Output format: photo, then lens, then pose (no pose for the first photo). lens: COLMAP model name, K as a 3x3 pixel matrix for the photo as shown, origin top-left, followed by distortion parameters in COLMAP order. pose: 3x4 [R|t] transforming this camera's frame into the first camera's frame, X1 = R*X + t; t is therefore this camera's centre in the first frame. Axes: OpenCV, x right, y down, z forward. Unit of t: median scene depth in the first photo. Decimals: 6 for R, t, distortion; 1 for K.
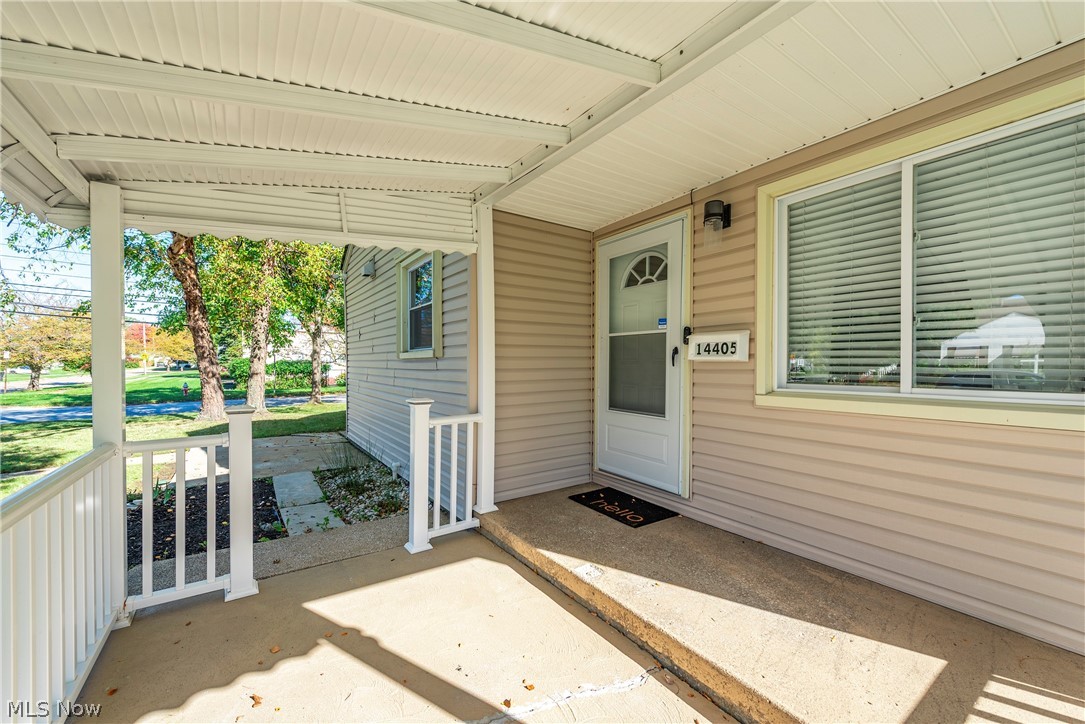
lens RADIAL K [[433.8, 0, 541.3], [0, 433.8, 365.3], [0, 0, 1]] dist [0.010183, -0.000200]
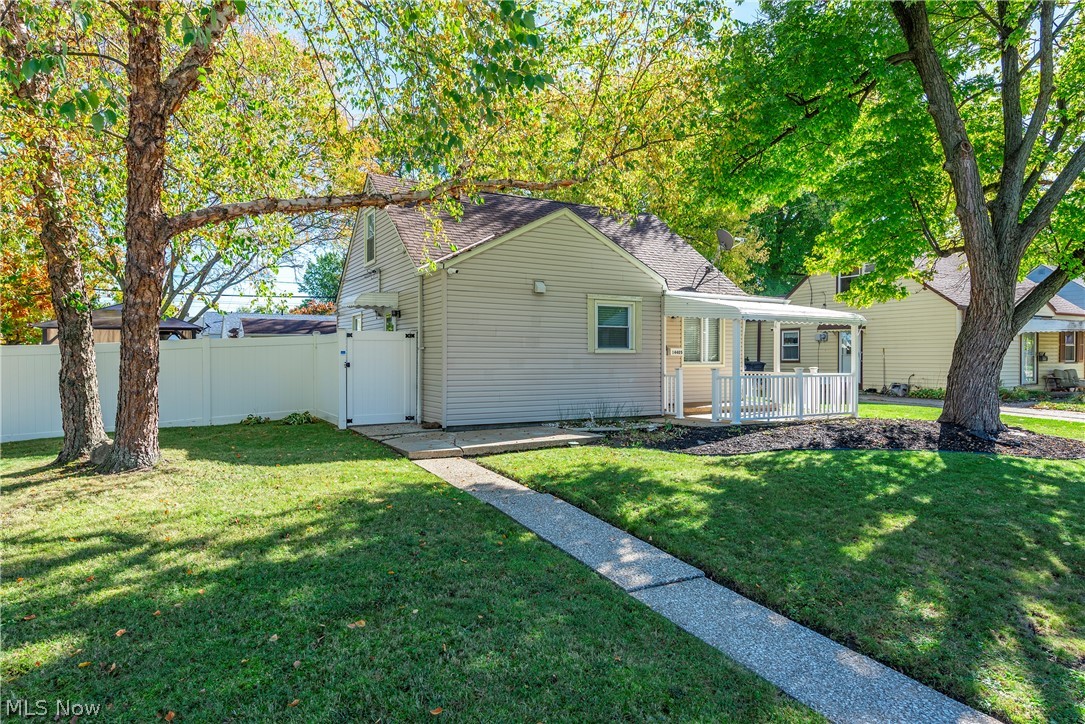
lens RADIAL K [[677.0, 0, 542.5], [0, 677.0, 362.0], [0, 0, 1]] dist [0.006436, 0.001503]
pose [[0.052361, -0.002270, 0.998626, -5.066369], [0.004516, 0.999988, 0.002036, 0.023534], [-0.998618, 0.004403, 0.052371, 1.775671]]
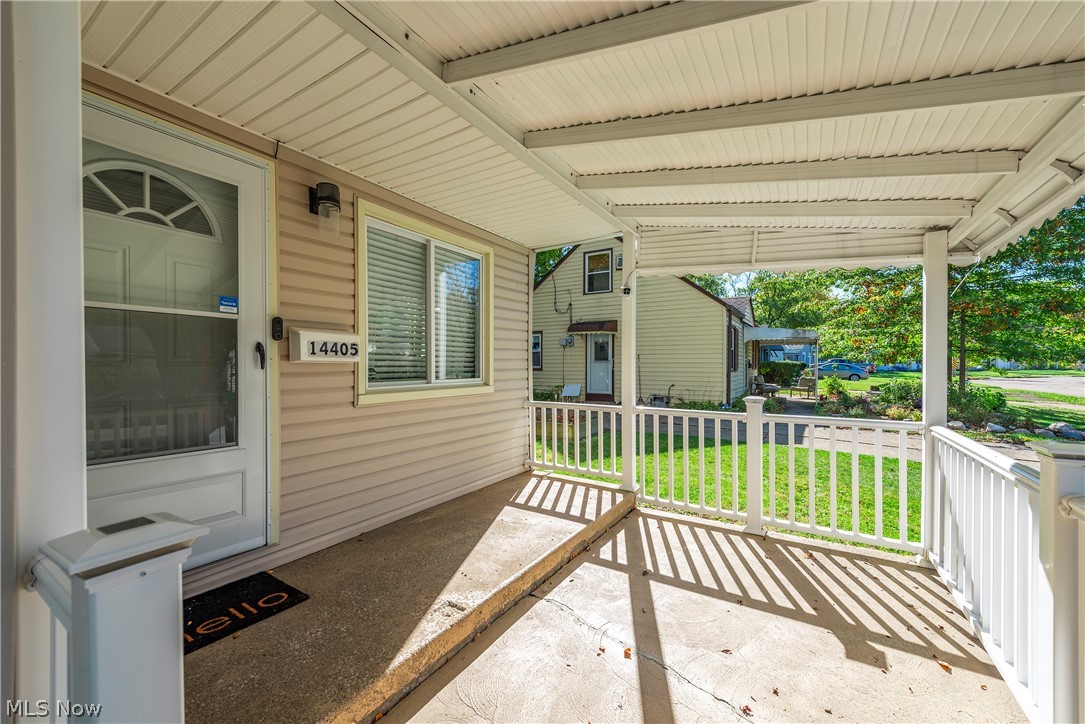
lens RADIAL K [[433.8, 0, 541.3], [0, 433.8, 365.3], [0, 0, 1]] dist [0.010183, -0.000200]
pose [[-0.411452, -0.001411, 0.911430, -0.595498], [0.004026, 0.999986, 0.003366, -0.005208], [-0.911422, 0.005055, -0.411441, 0.962449]]
